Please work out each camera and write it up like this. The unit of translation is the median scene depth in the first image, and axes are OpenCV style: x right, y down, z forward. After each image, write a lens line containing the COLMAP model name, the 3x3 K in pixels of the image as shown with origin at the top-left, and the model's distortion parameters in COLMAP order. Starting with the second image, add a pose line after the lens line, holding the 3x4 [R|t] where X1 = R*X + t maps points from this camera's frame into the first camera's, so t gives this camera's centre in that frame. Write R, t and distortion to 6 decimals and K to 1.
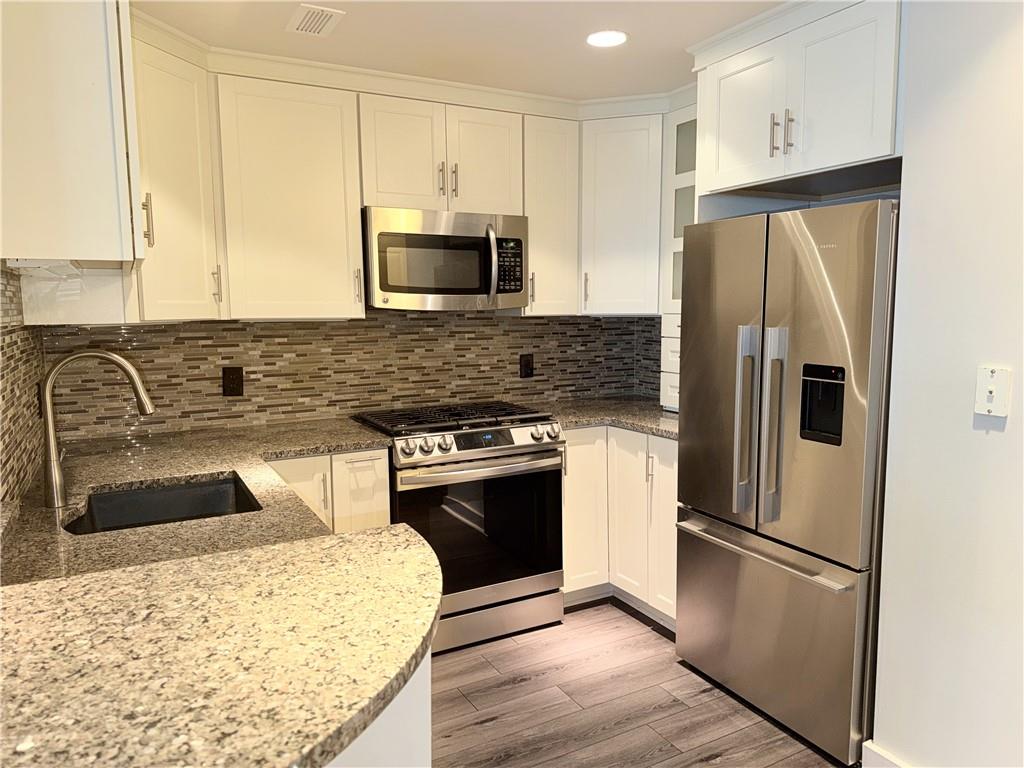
lens RADIAL K [[719.4, 0, 513.8], [0, 719.4, 386.8], [0, 0, 1]] dist [0.044380, -0.002933]
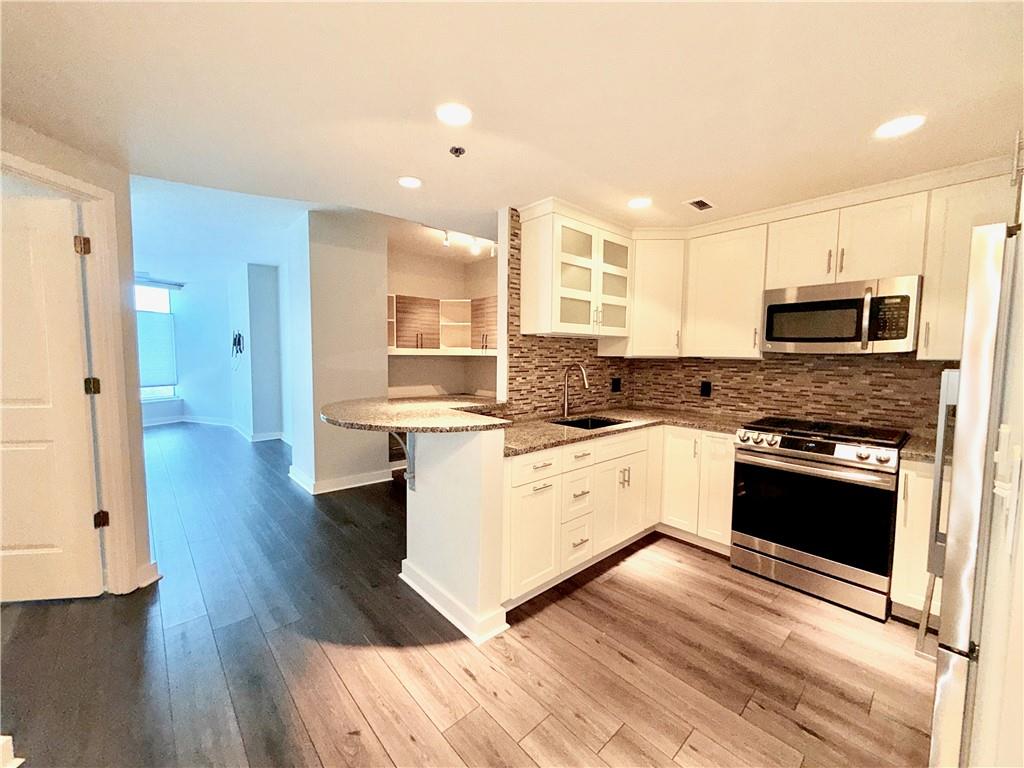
lens RADIAL K [[412.1, 0, 511.6], [0, 412.1, 381.7], [0, 0, 1]] dist [0.001211, 0.000136]
pose [[0.224561, 0.076814, -0.971428, 0.537353], [-0.117743, 0.991723, 0.051200, -0.021170], [0.967320, 0.102882, 0.231747, 0.222046]]
